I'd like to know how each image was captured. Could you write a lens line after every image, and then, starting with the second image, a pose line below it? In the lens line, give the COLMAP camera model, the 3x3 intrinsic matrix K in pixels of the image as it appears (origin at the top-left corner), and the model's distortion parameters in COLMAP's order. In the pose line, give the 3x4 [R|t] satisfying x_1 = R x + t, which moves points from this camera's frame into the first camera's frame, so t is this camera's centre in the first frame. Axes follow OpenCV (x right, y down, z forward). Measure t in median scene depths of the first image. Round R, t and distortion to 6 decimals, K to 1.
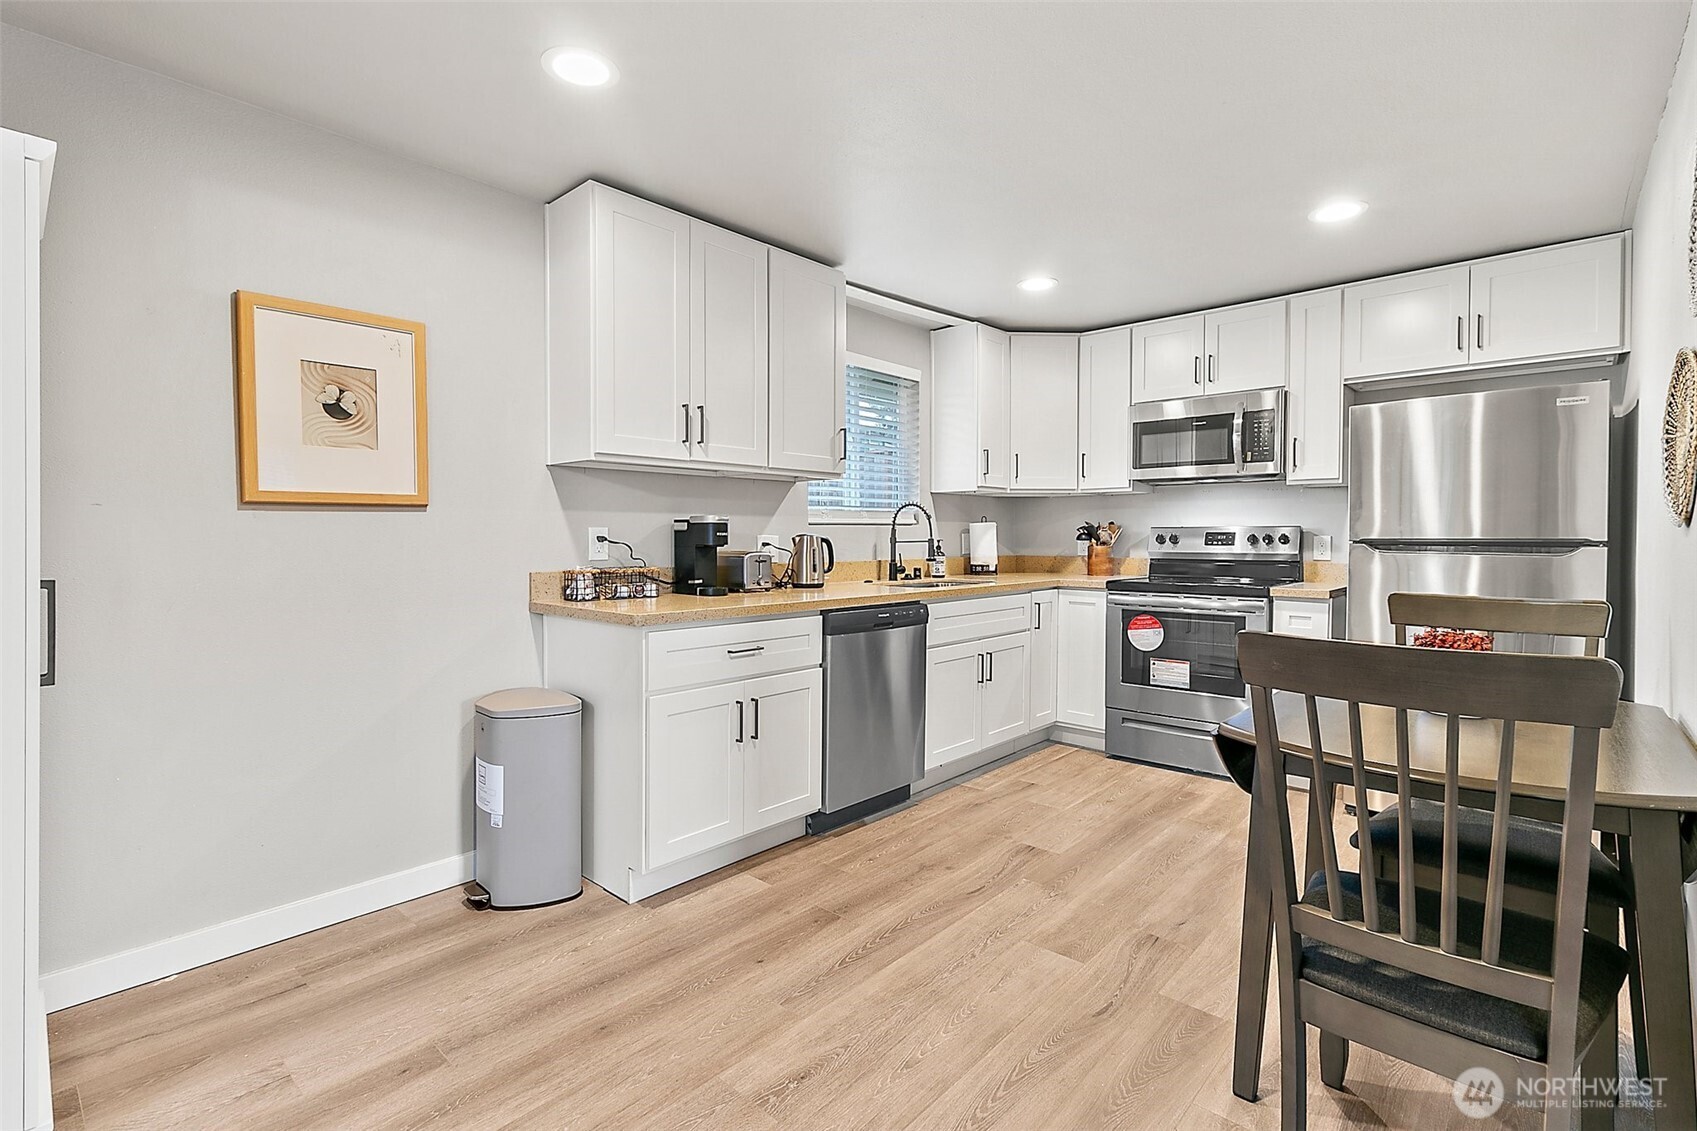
lens RADIAL K [[787.1, 0, 847.6], [0, 787.1, 549.4], [0, 0, 1]] dist [0.002480, 0.000358]
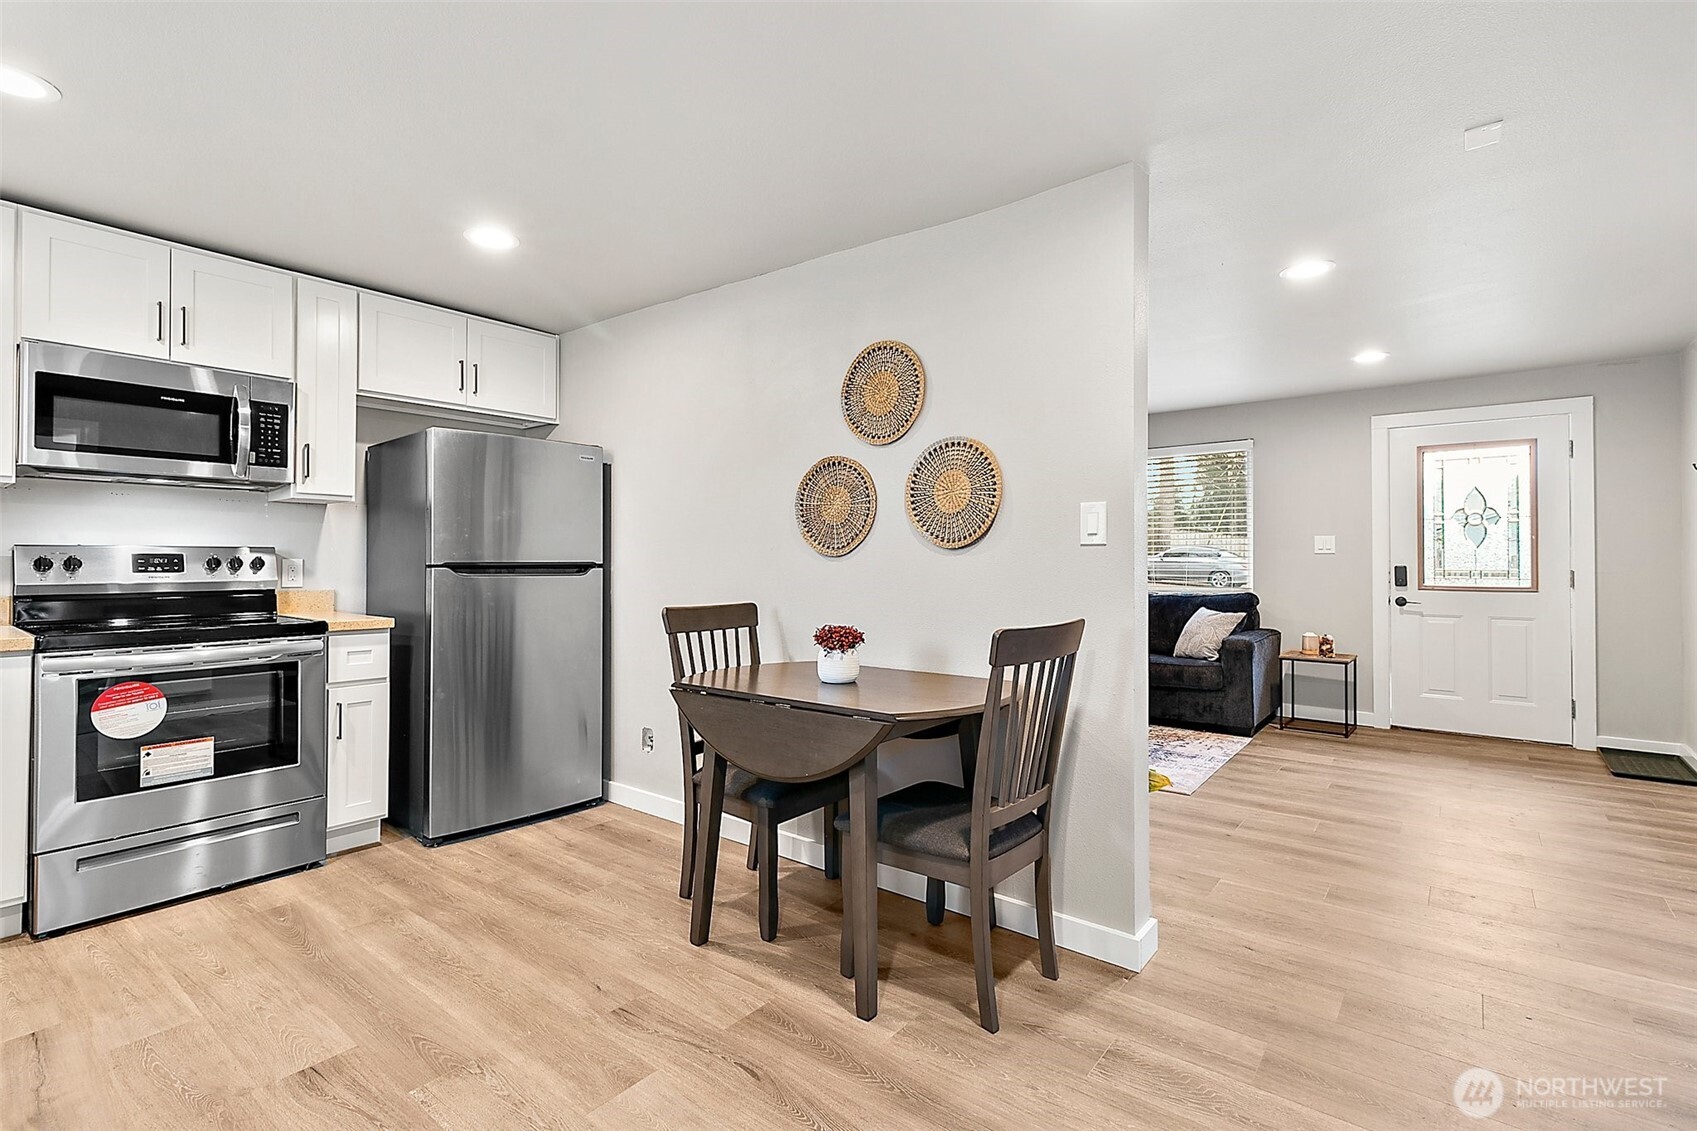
lens RADIAL K [[787.1, 0, 847.6], [0, 787.1, 549.4], [0, 0, 1]] dist [0.002480, 0.000358]
pose [[-0.061057, 0.011087, 0.998073, -0.378830], [0.013929, 0.999850, -0.010254, -0.013292], [-0.998037, 0.013276, -0.061202, 0.569000]]
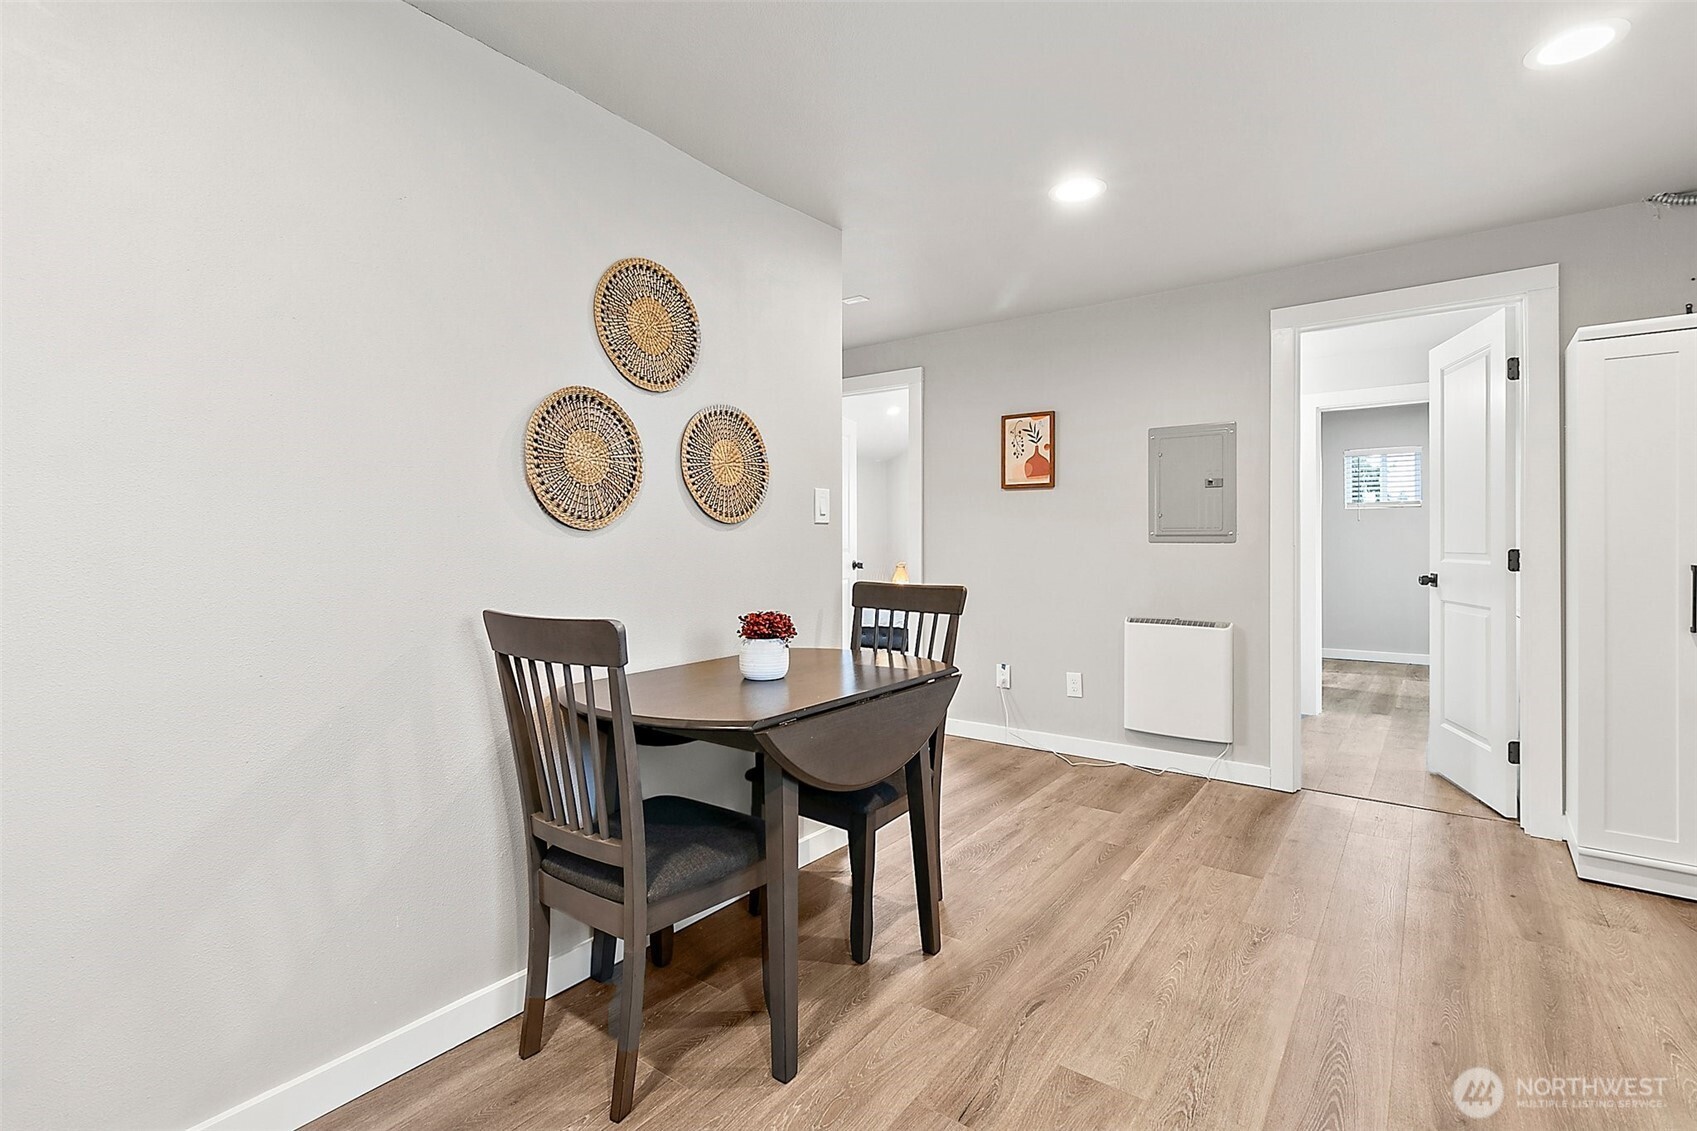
lens RADIAL K [[786.6, 0, 844.4], [0, 786.6, 540.0], [0, 0, 1]] dist [-0.000016, -0.000381]
pose [[-0.996369, 0.000140, -0.085141, 0.398392], [-0.001279, 0.999861, 0.016613, -0.017598], [0.085131, 0.016662, -0.996230, 1.202424]]
